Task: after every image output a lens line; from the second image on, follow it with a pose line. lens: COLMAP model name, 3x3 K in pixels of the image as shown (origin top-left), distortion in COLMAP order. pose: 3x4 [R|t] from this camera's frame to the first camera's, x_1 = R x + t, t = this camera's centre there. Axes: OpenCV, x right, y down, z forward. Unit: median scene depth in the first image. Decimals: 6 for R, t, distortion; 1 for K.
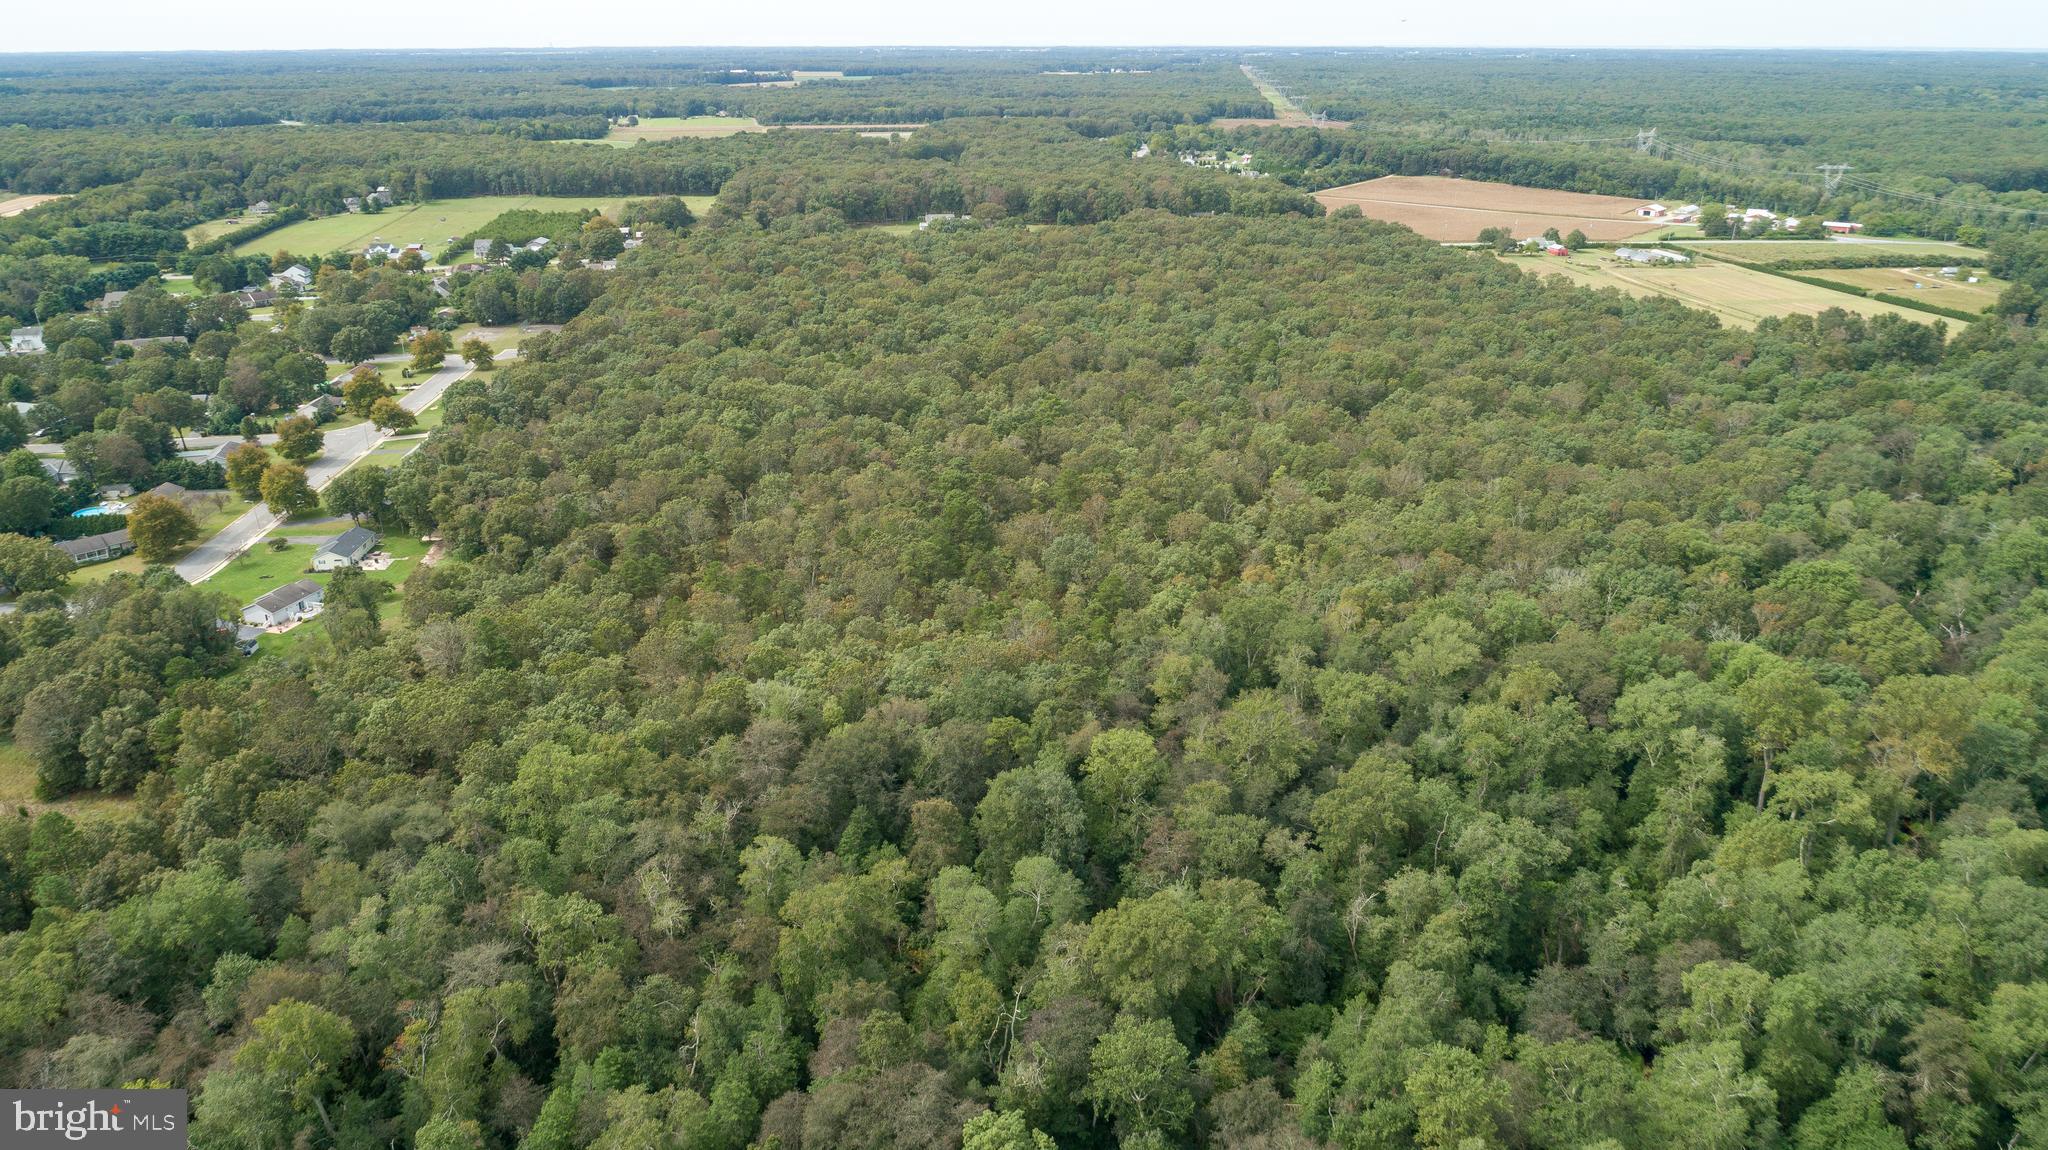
lens RADIAL K [[1361.4, 0, 1026.3], [0, 1361.4, 580.6], [0, 0, 1]] dist [-0.019389, 0.006755]
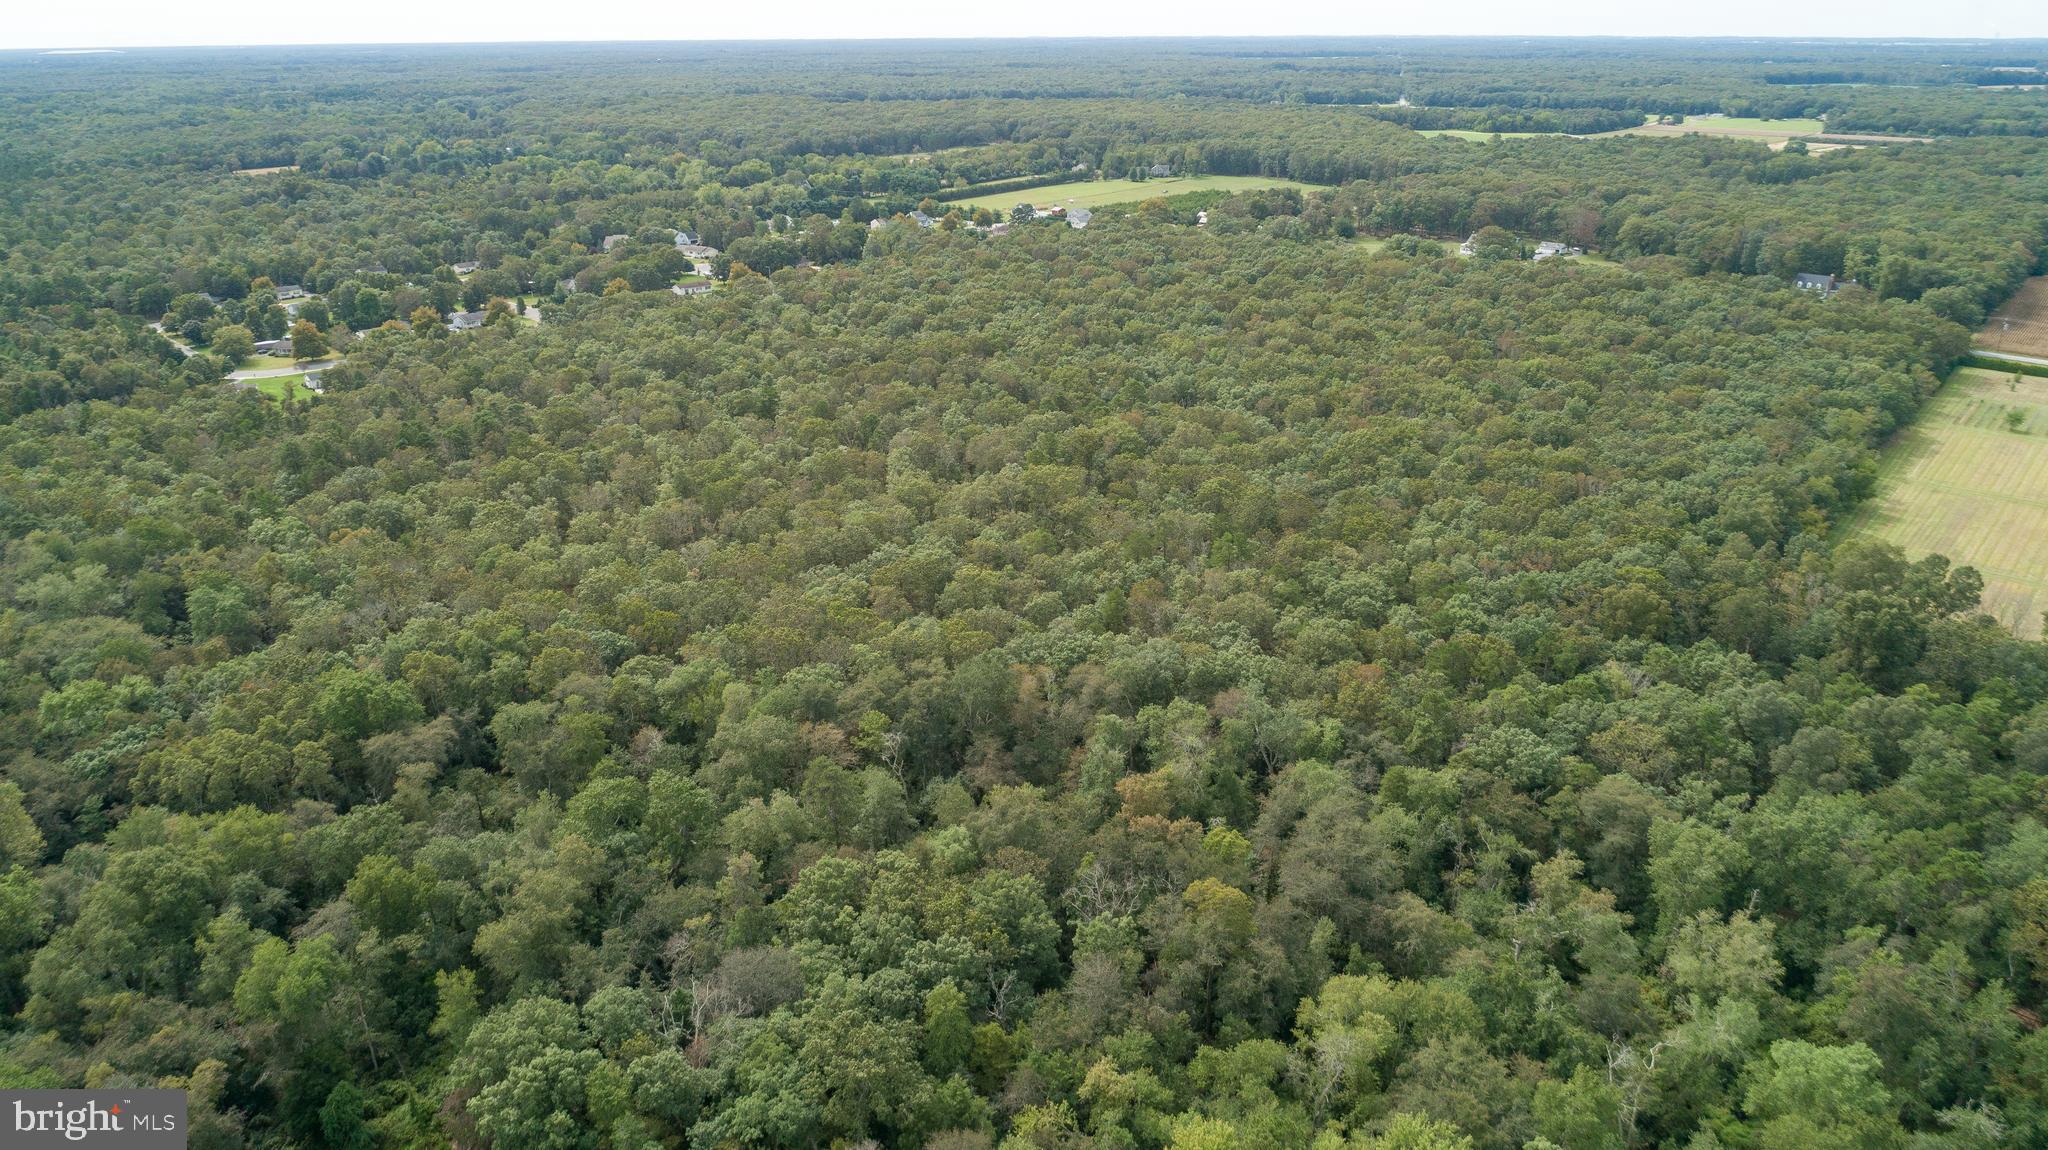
lens RADIAL K [[1361.4, 0, 1020.4], [0, 1361.4, 573.6], [0, 0, 1]] dist [-0.019389, 0.006755]
pose [[0.621276, 0.291925, -0.727183, 0.436025], [-0.289050, 0.947946, 0.133597, -0.091189], [0.728331, 0.127192, 0.673317, 0.219130]]
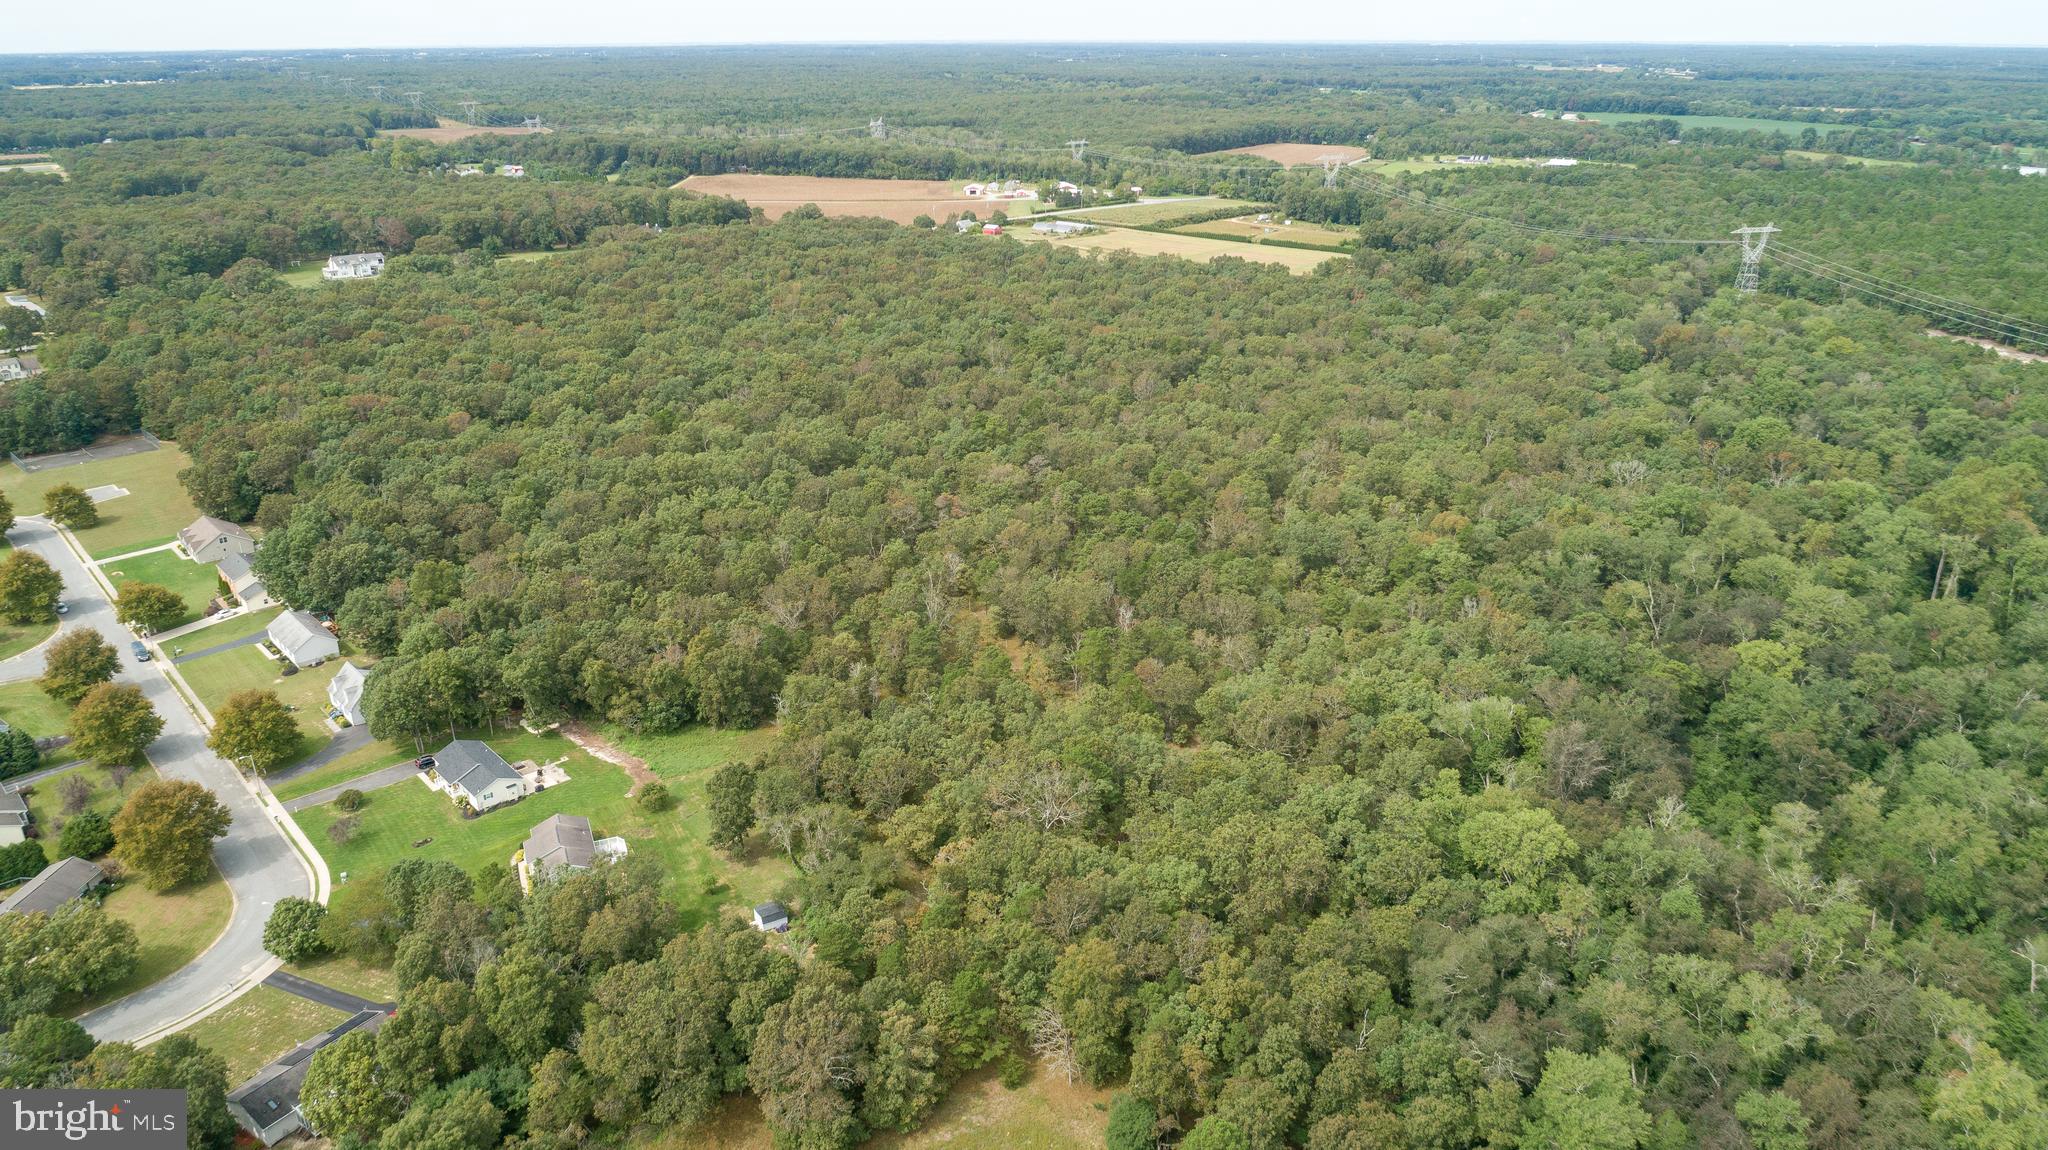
lens RADIAL K [[1361.4, 0, 1029.5], [0, 1361.4, 576.4], [0, 0, 1]] dist [-0.019389, 0.006755]
pose [[0.785009, -0.232991, 0.574000, -0.253425], [0.234149, 0.969435, 0.073277, -0.041102], [-0.573529, 0.076878, 0.815570, 0.097000]]
